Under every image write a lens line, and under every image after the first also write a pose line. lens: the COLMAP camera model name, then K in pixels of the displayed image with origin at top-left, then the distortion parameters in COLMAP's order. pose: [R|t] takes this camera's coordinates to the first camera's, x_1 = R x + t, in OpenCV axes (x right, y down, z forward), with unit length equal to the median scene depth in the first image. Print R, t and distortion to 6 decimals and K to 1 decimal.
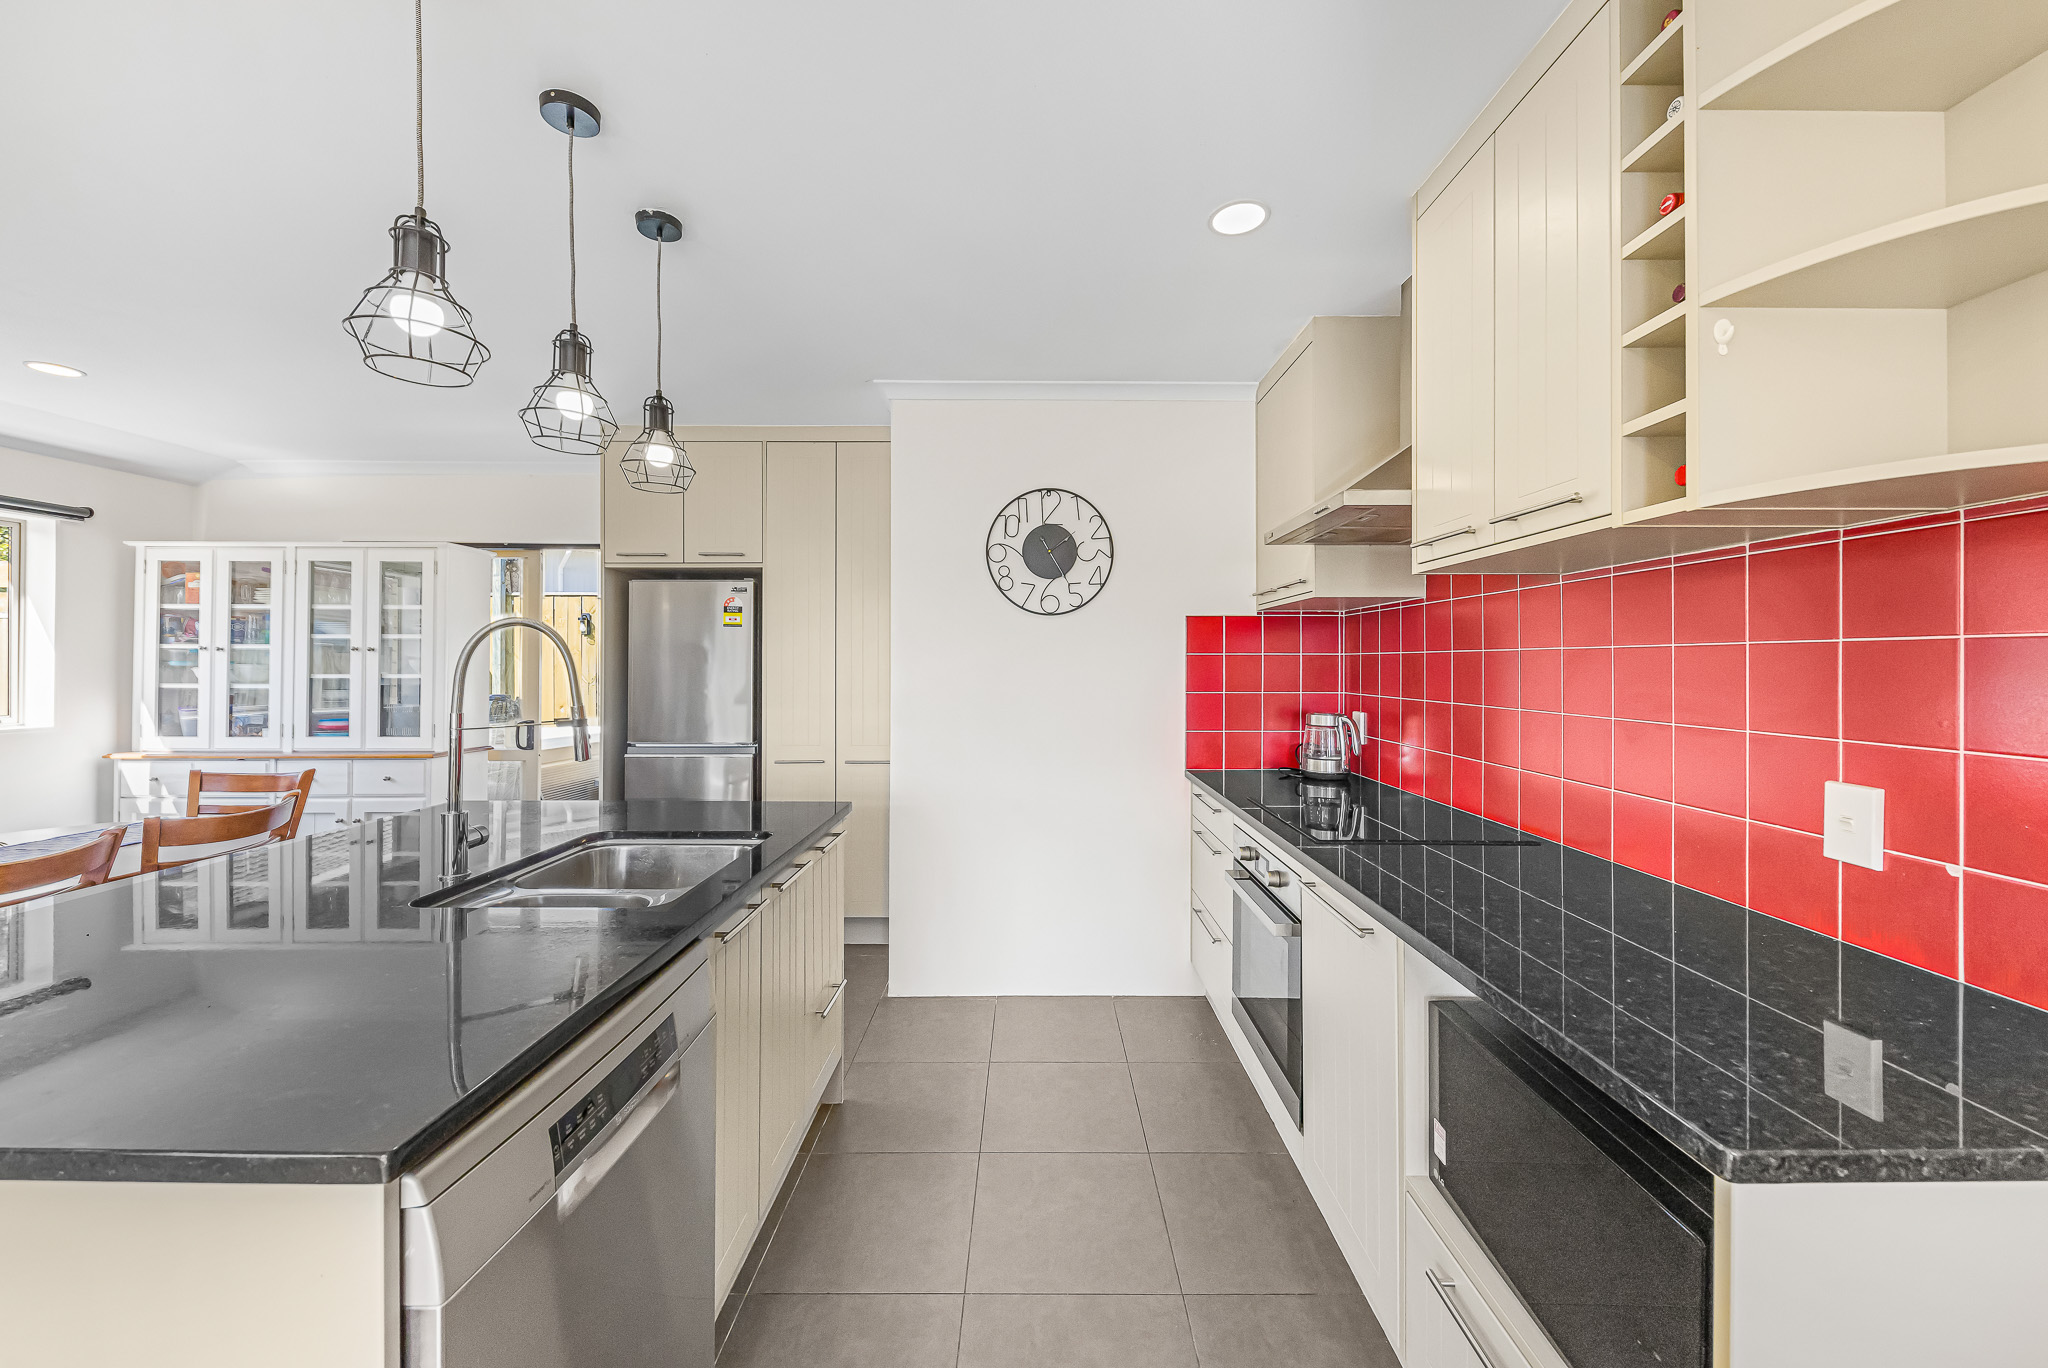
lens RADIAL K [[759.2, 0, 1042.6], [0, 759.2, 658.4], [0, 0, 1]] dist [0.000499, -0.000345]
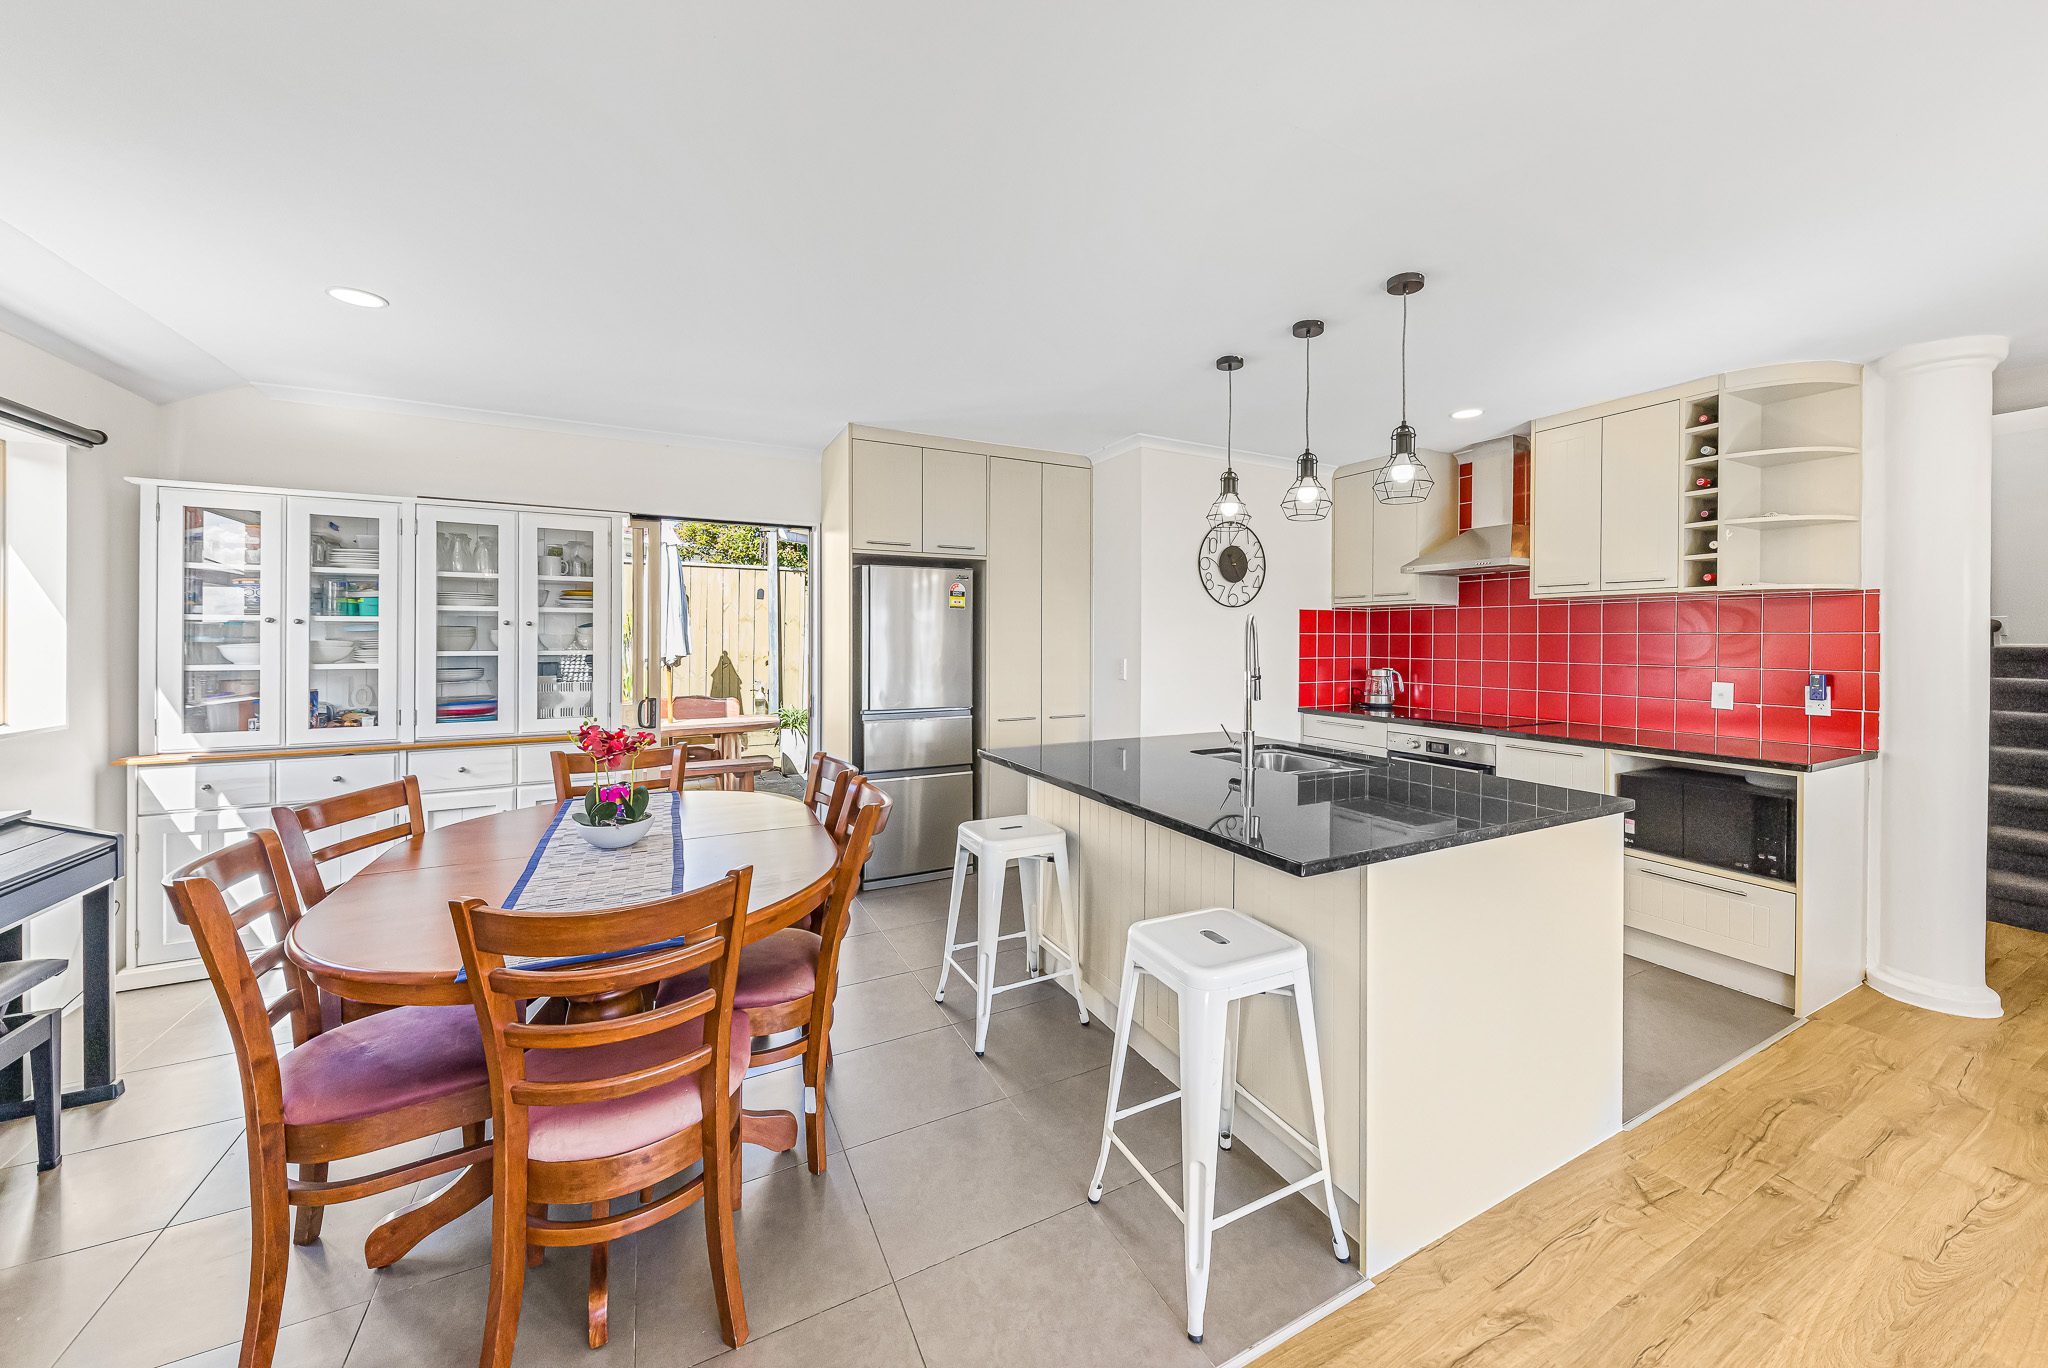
lens RADIAL K [[732.9, 0, 1090.8], [0, 732.9, 639.9], [0, 0, 1]] dist [0.005287, -0.002626]
pose [[0.878076, -0.000415, 0.478522, -0.908185], [-0.005283, 0.999930, 0.010561, -0.006686], [-0.478493, -0.011801, 0.878012, -0.123577]]
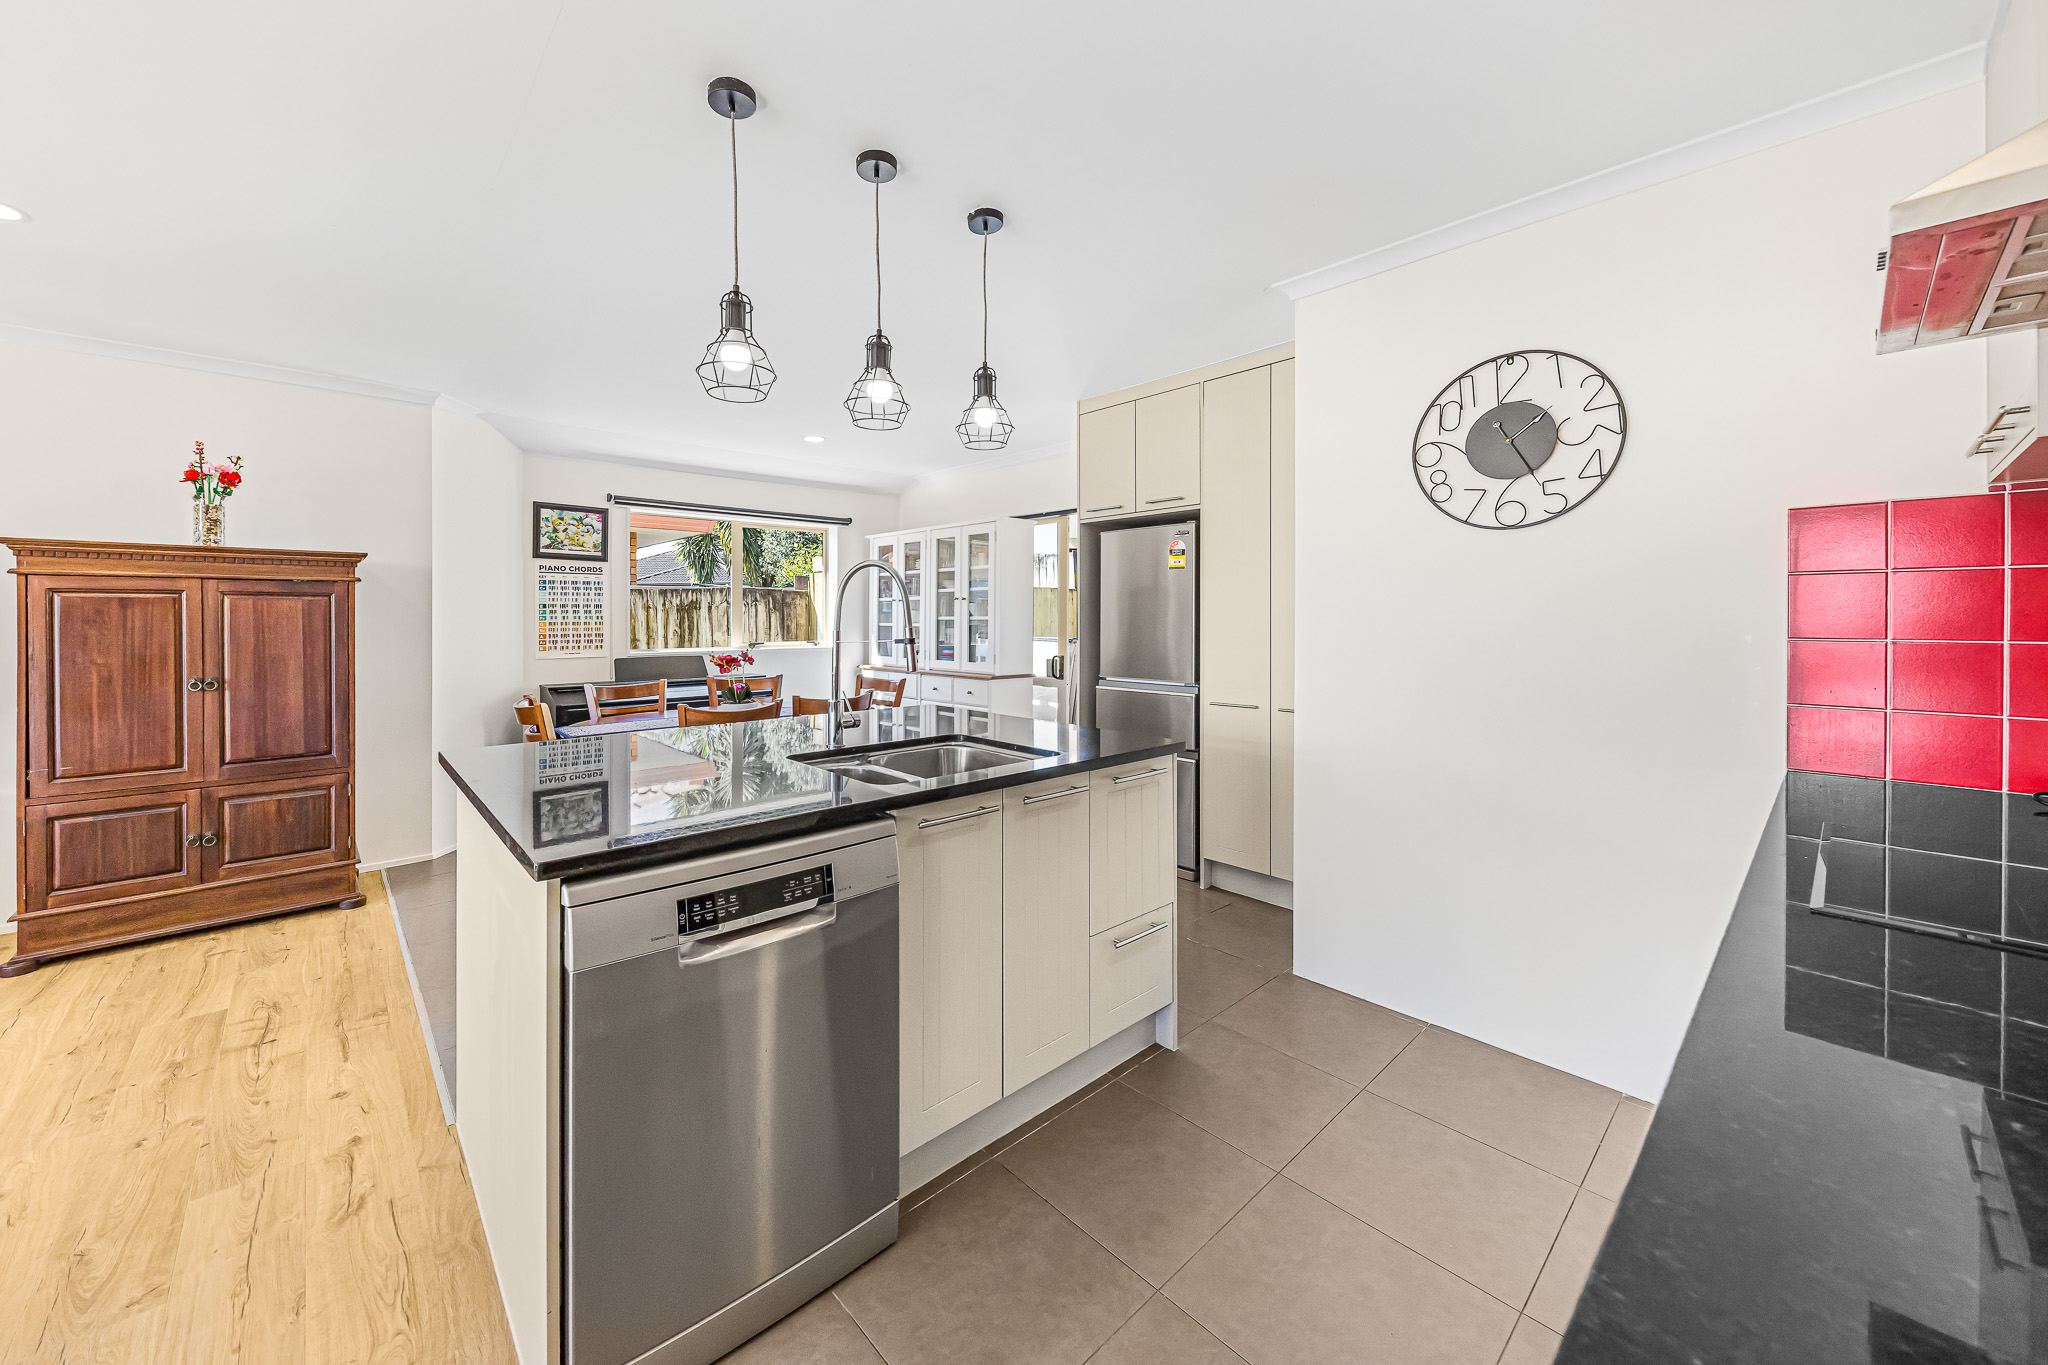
lens RADIAL K [[755.1, 0, 969.2], [0, 755.1, 621.2], [0, 0, 1]] dist [0.007150, -0.000102]
pose [[0.651184, 0.002589, -0.758915, 0.220174], [0.006298, 0.999941, 0.008815, 0.021474], [0.758893, -0.010520, 0.651130, 0.134282]]
